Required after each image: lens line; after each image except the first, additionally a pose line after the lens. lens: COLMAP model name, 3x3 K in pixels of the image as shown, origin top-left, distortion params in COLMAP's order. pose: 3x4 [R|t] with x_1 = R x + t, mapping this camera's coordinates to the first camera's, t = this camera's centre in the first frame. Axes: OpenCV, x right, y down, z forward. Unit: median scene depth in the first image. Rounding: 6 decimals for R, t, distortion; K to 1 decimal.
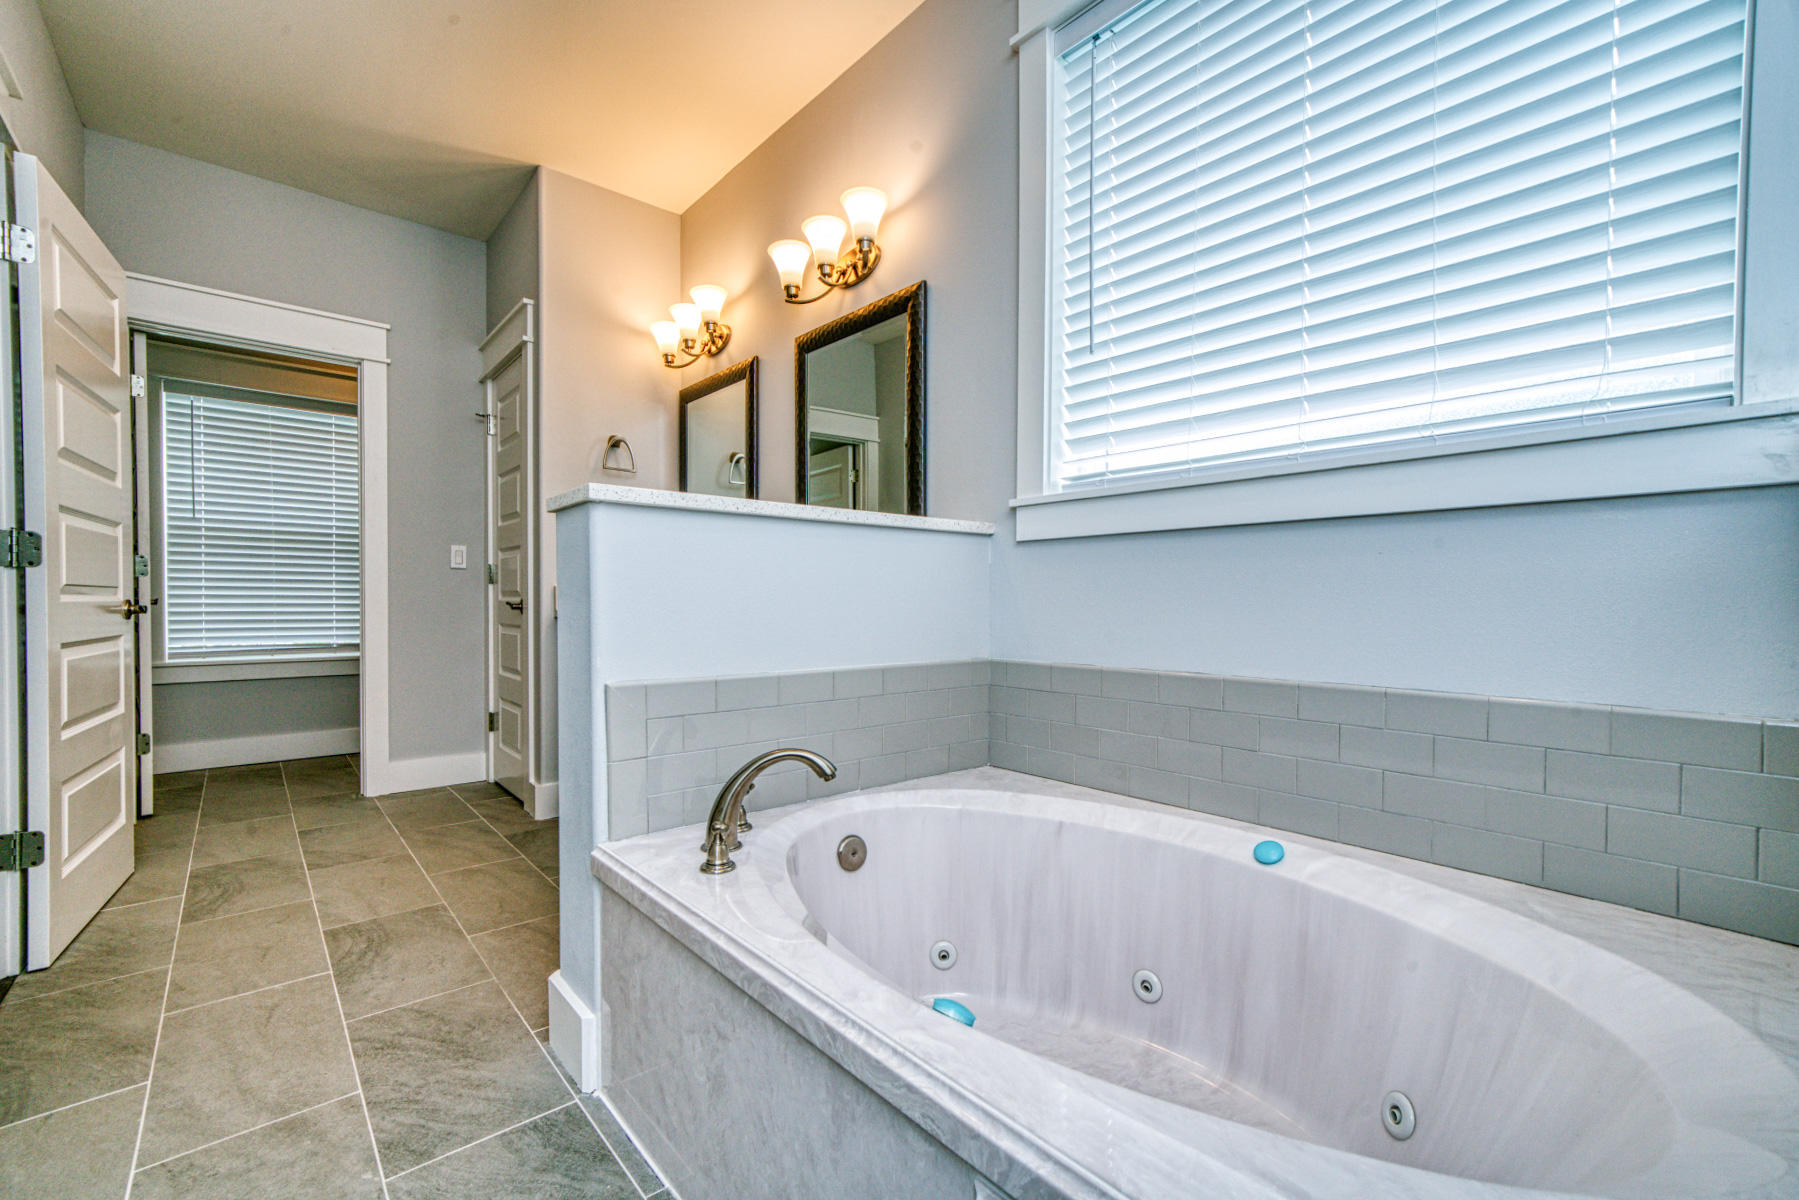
lens RADIAL K [[776.3, 0, 892.6], [0, 776.3, 604.0], [0, 0, 1]] dist [0.009082, -0.001348]
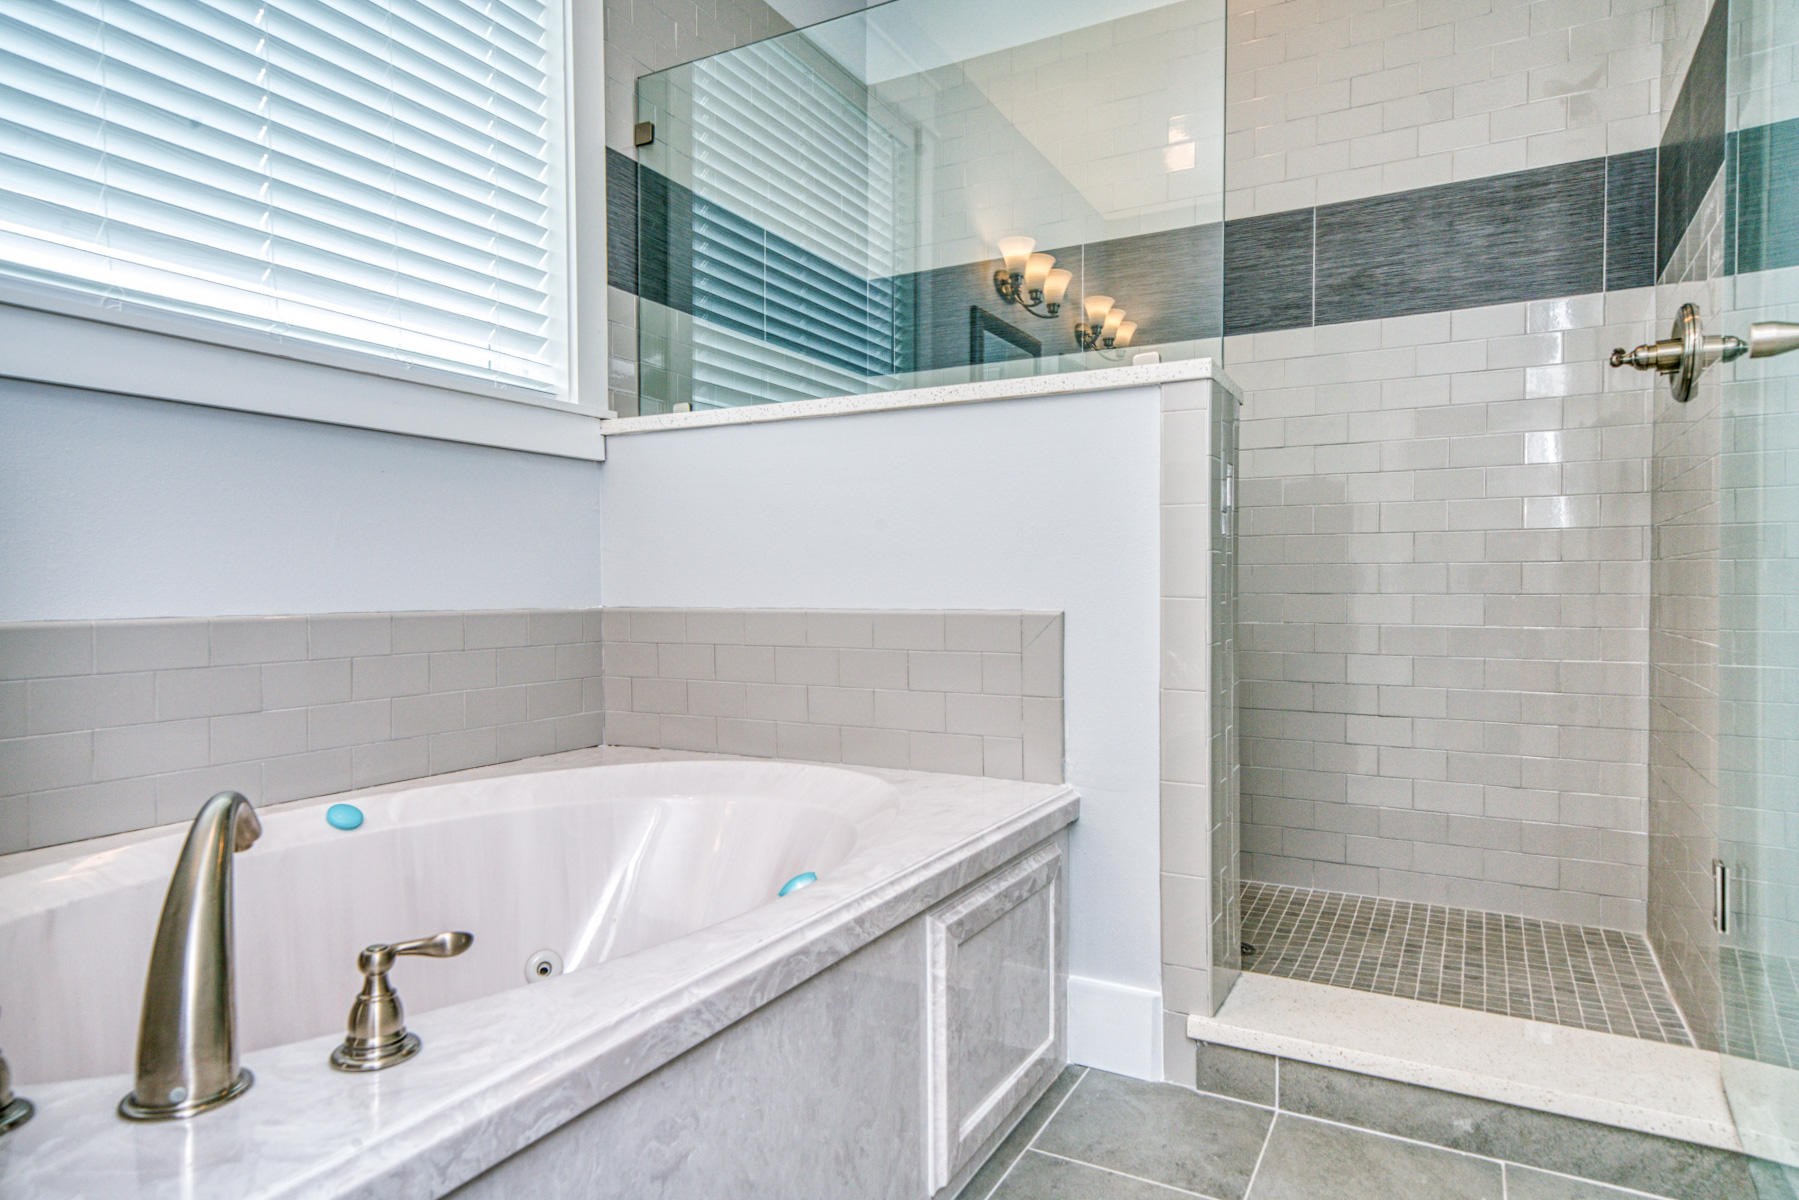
lens RADIAL K [[1052.1, 0, 894.2], [0, 1052.1, 593.0], [0, 0, 1]] dist [0.000083, -0.000064]
pose [[-0.342474, -0.010908, 0.939464, -1.297161], [0.019503, 0.999635, 0.018716, 0.108981], [-0.939325, 0.024732, -0.342136, 1.361881]]
